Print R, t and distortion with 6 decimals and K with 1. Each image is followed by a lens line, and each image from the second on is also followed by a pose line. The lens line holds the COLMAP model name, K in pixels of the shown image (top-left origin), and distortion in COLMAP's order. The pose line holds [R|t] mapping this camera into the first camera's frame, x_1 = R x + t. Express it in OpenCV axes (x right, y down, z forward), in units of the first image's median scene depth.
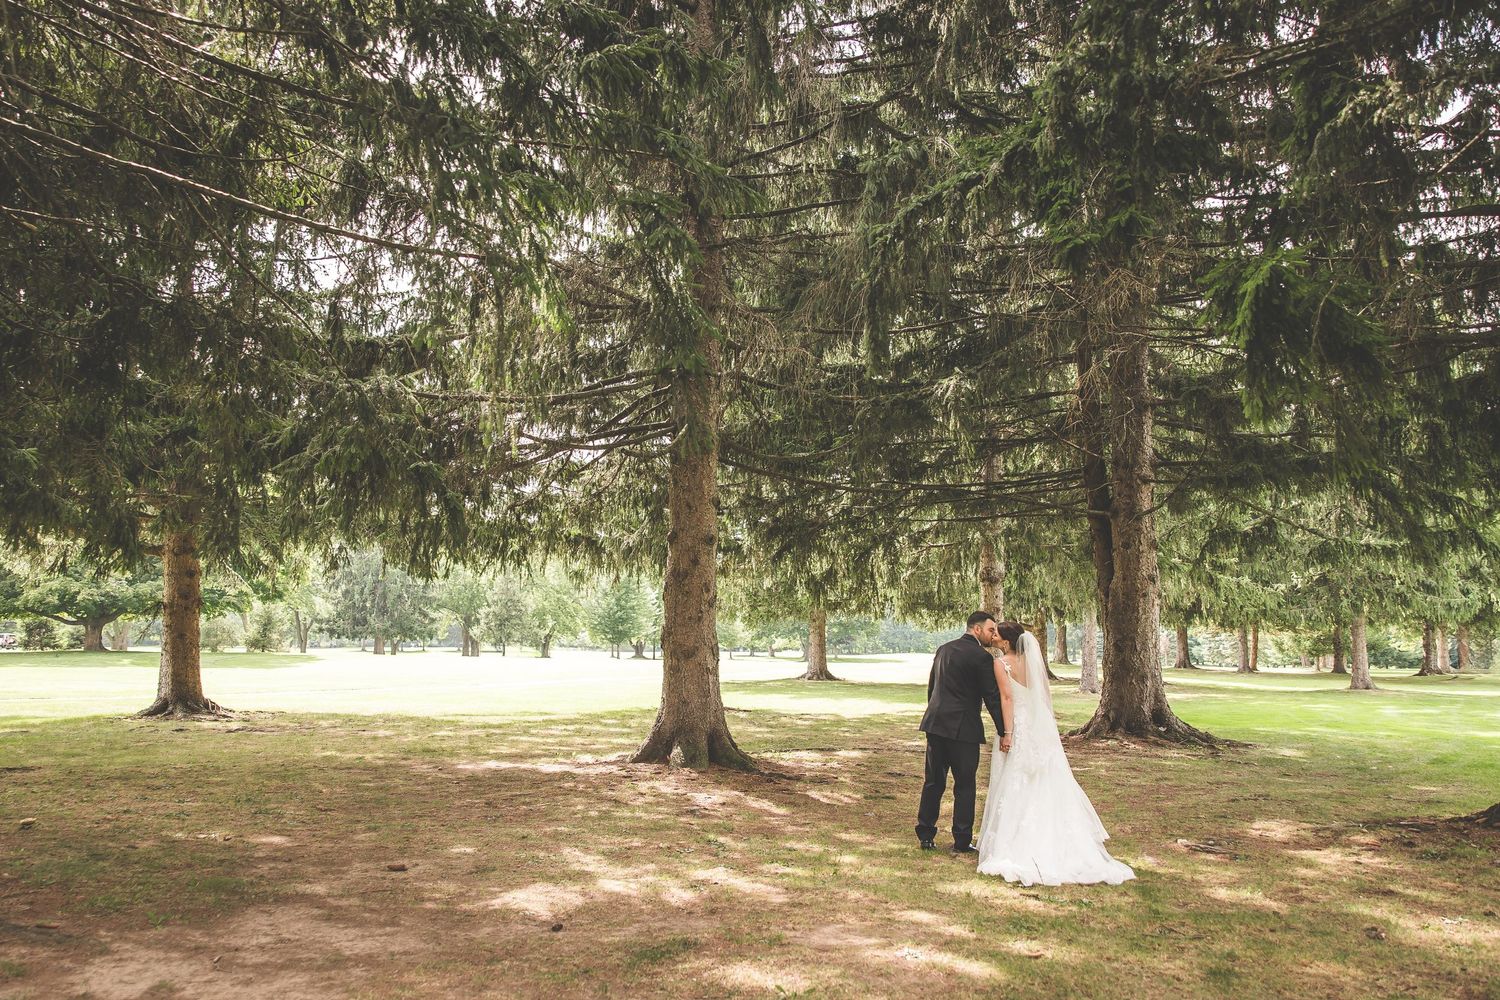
lens RADIAL K [[1166.5, 0, 751.4], [0, 1166.5, 476.7], [0, 0, 1]] dist [0.009139, 0.003893]
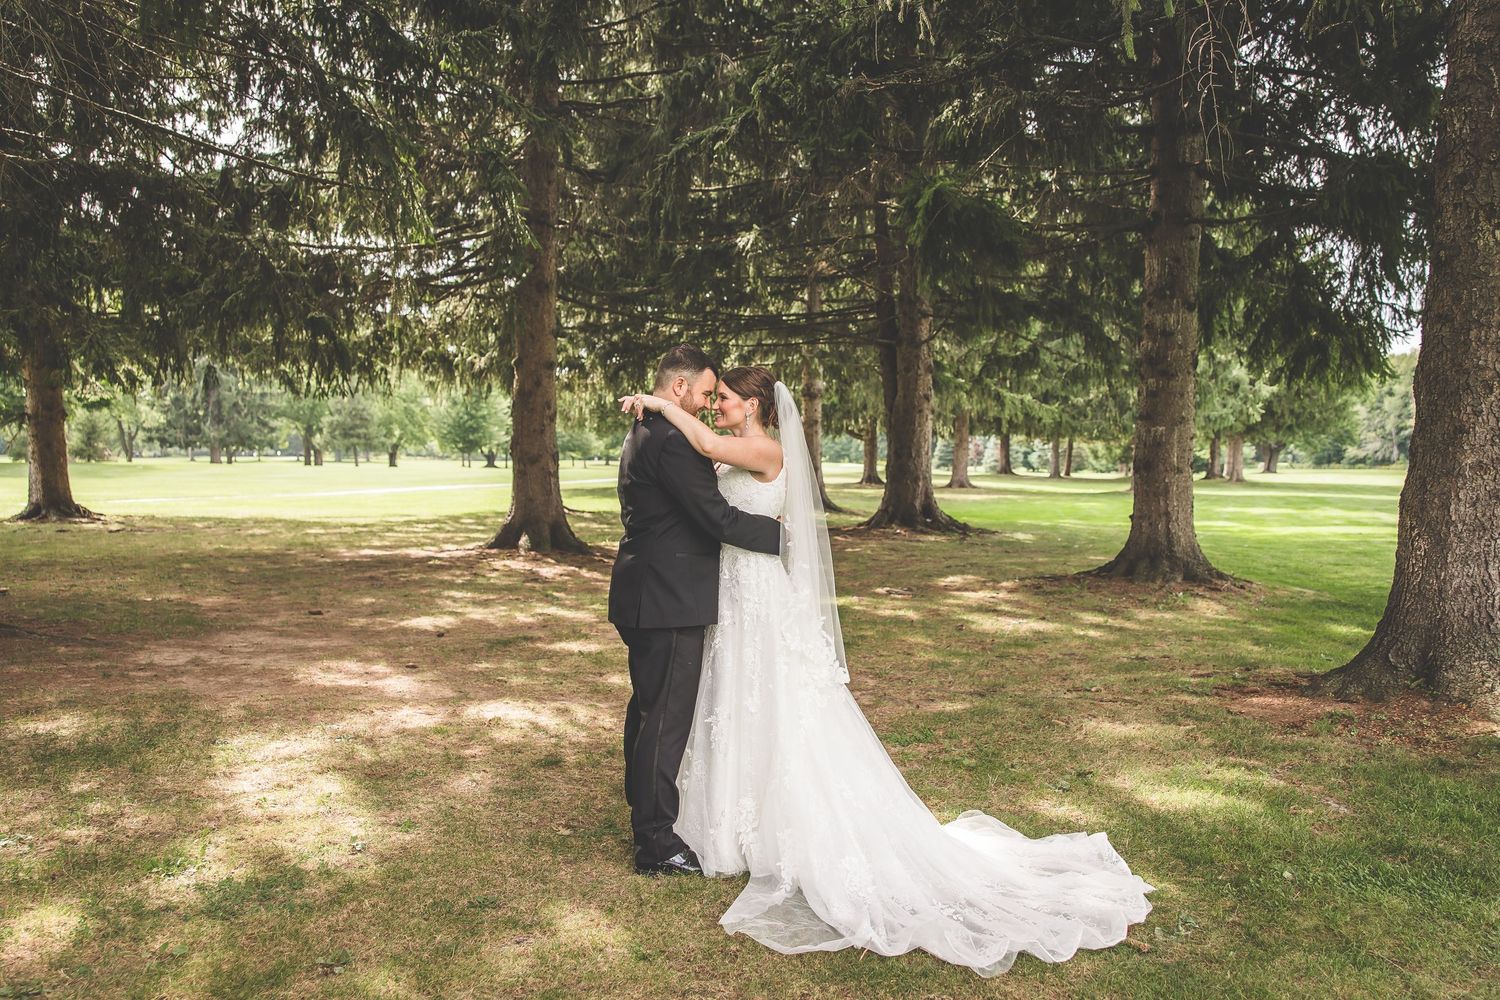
lens RADIAL K [[1166.5, 0, 751.4], [0, 1166.5, 476.7], [0, 0, 1]] dist [0.009139, 0.003893]
pose [[0.992228, -0.004295, 0.124357, 0.013324], [-0.015912, 0.986819, 0.161042, -0.019842], [-0.123409, -0.161769, 0.979082, -0.144218]]
